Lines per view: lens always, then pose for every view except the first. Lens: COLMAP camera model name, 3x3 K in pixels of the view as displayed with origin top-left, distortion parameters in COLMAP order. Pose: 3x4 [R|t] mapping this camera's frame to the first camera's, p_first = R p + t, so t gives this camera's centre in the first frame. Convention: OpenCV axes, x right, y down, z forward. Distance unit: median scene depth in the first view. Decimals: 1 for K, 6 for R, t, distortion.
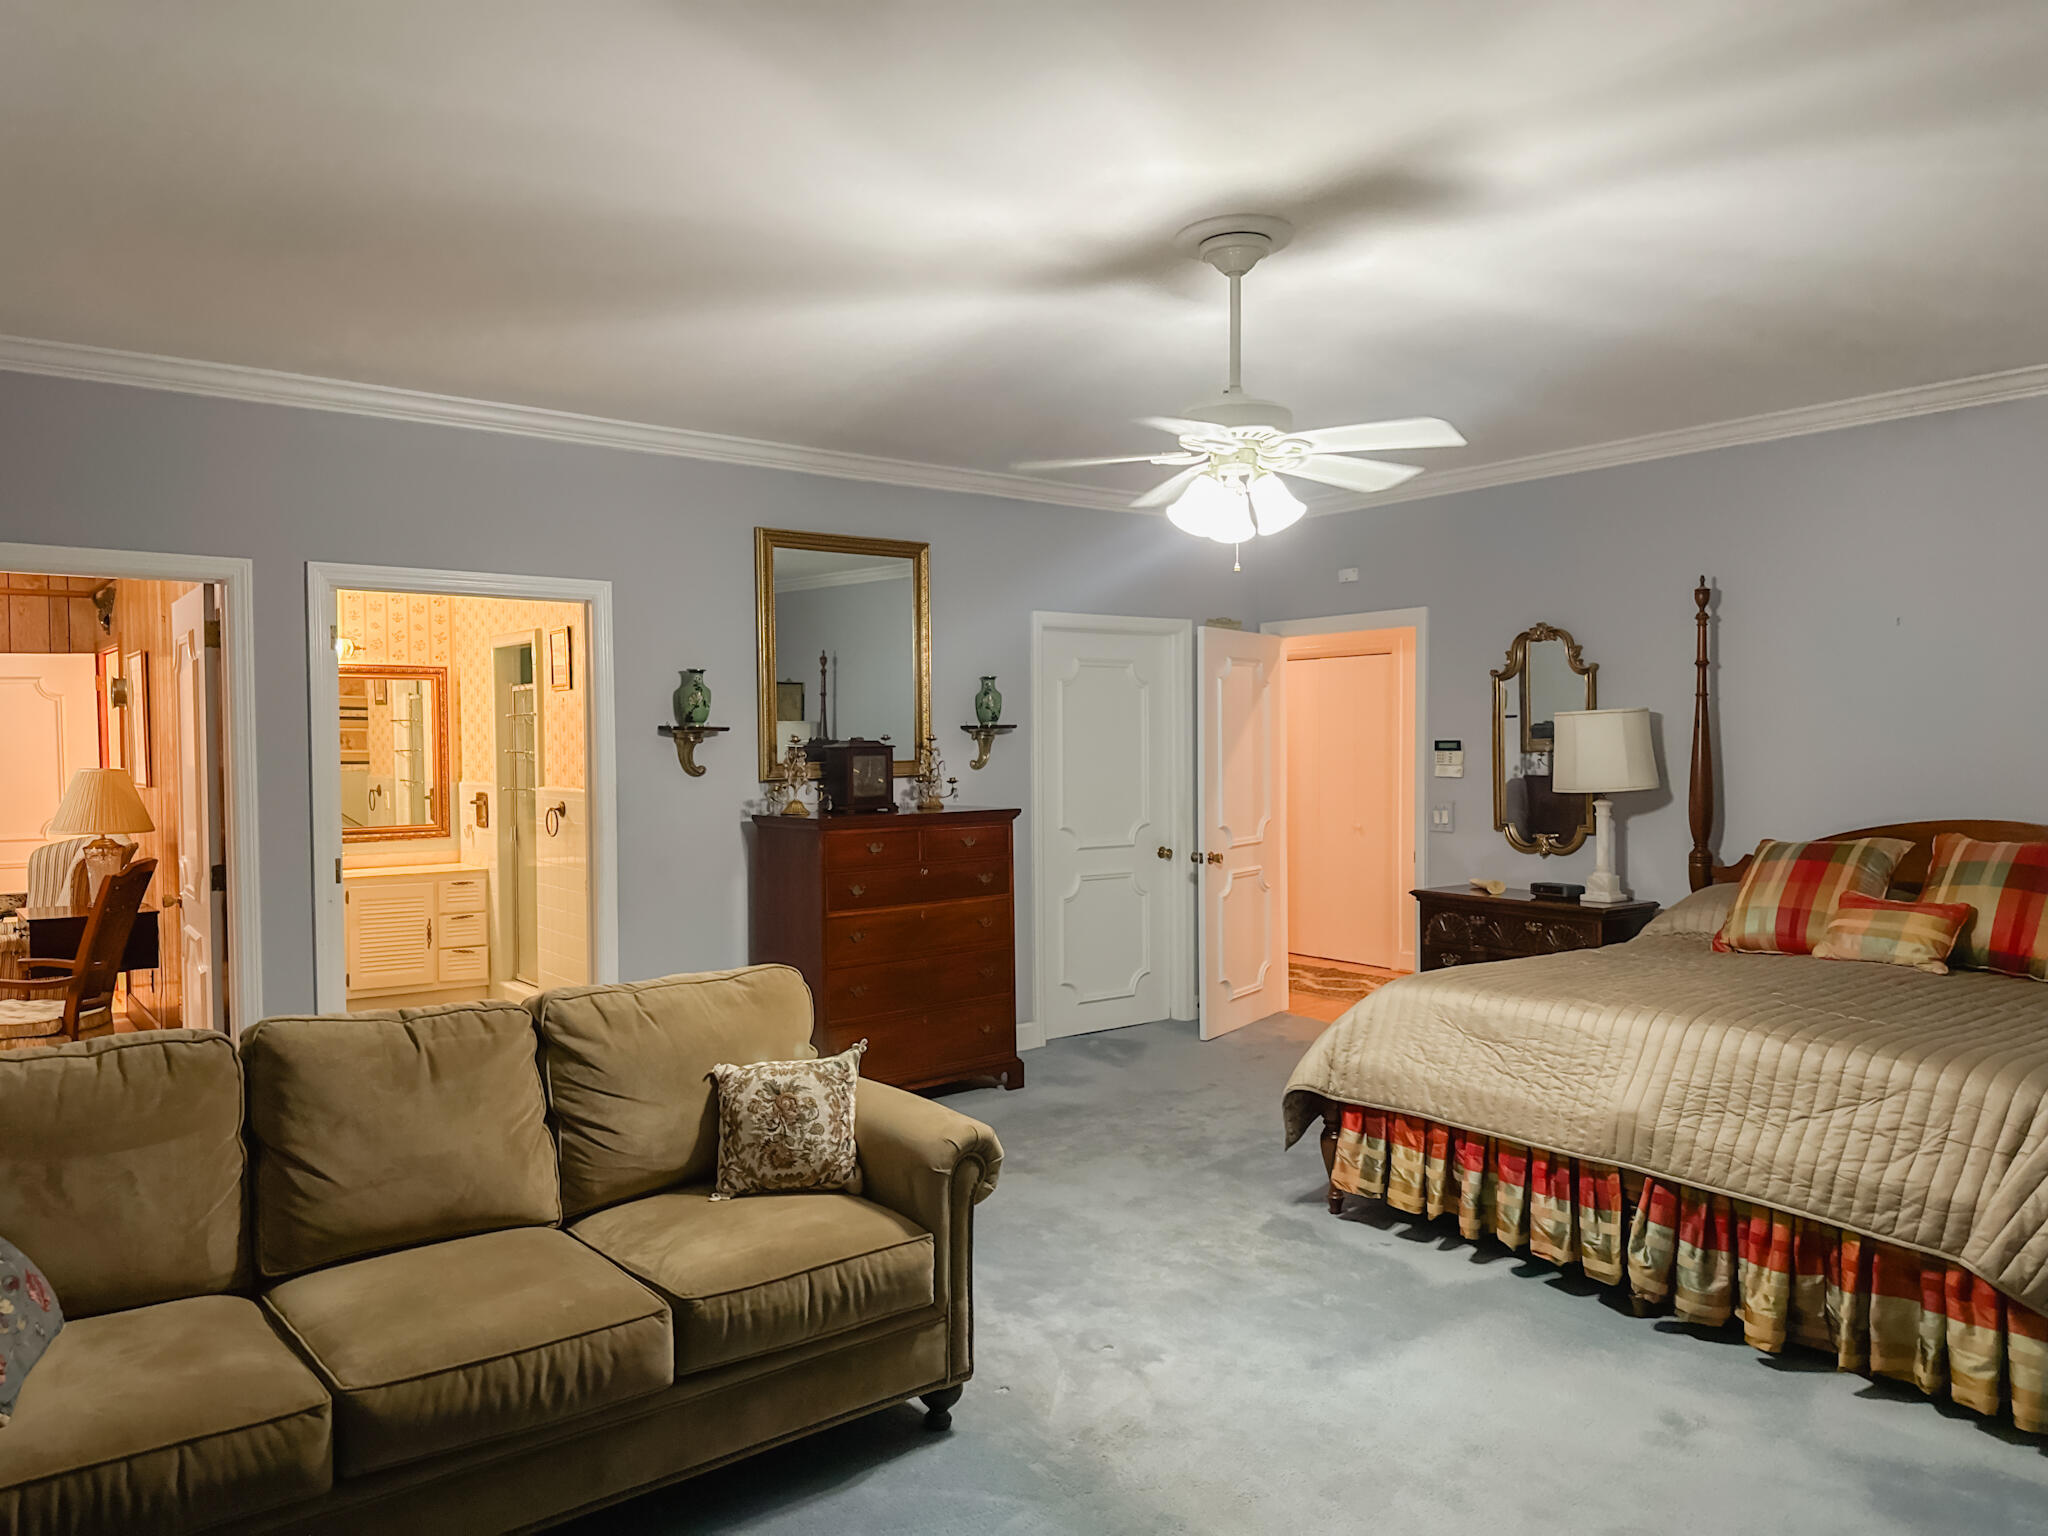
lens RADIAL K [[1447.9, 0, 1026.8], [0, 1447.9, 774.1], [0, 0, 1]] dist [0.039476, -0.042364]
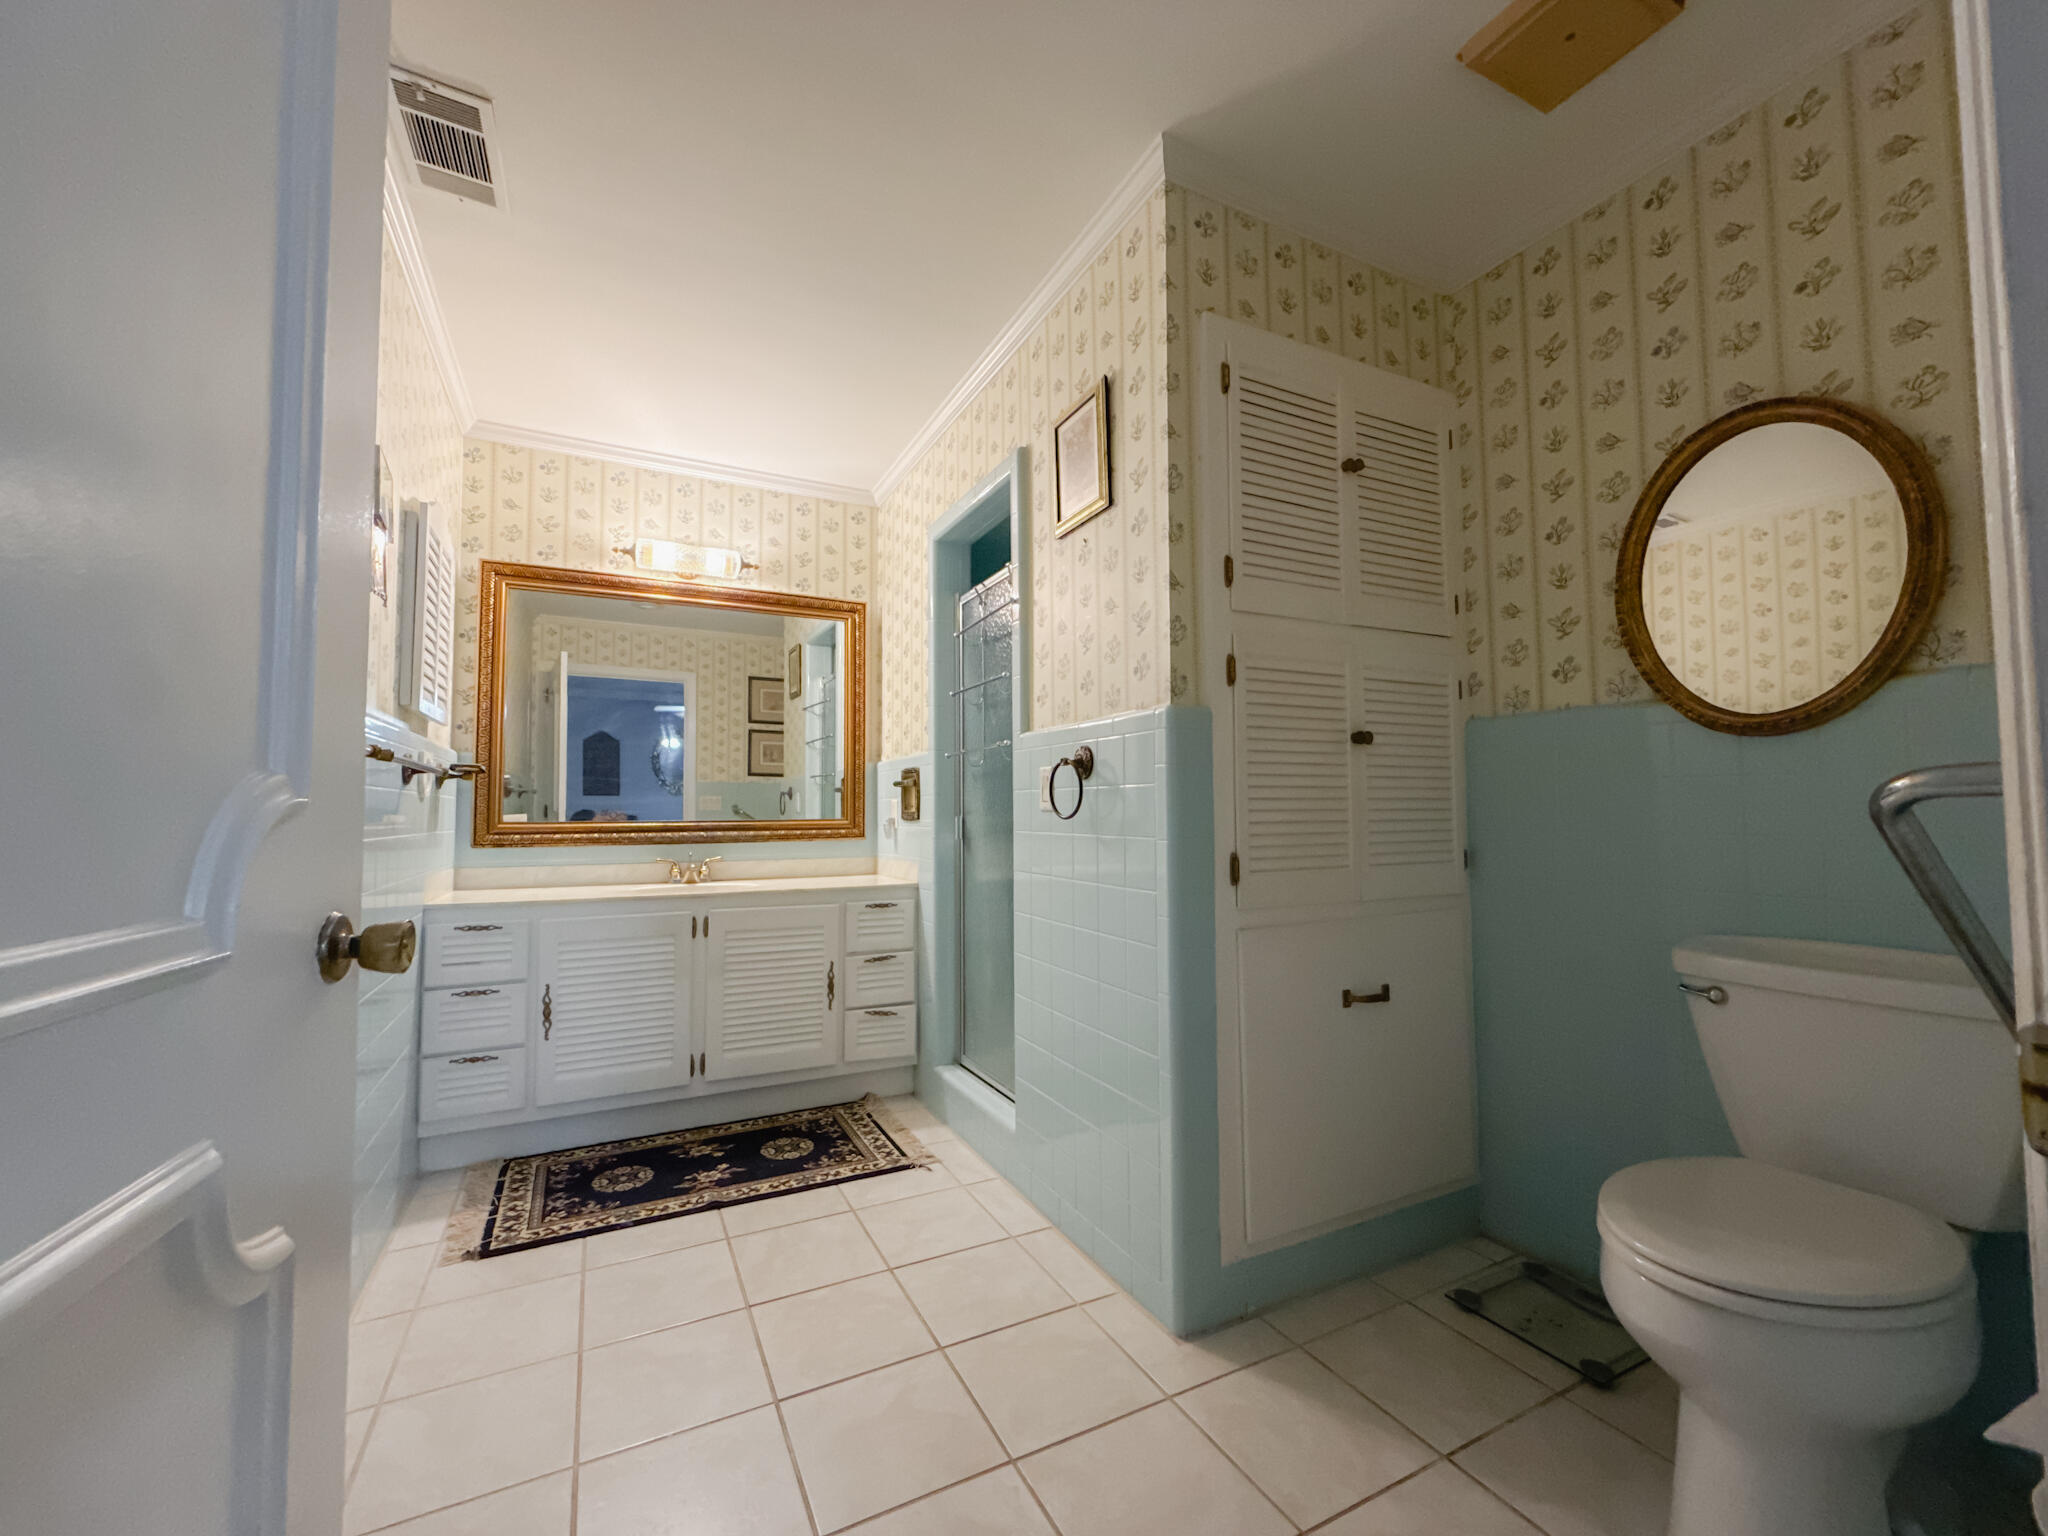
lens RADIAL K [[820.3, 0, 1020.4], [0, 820.3, 768.8], [0, 0, 1]] dist [0.000883, 0.000481]
pose [[0.982137, -0.007486, -0.188018, -0.251517], [-0.007178, 0.996991, -0.077190, 0.041072], [0.188030, 0.077161, 0.979128, 0.633732]]
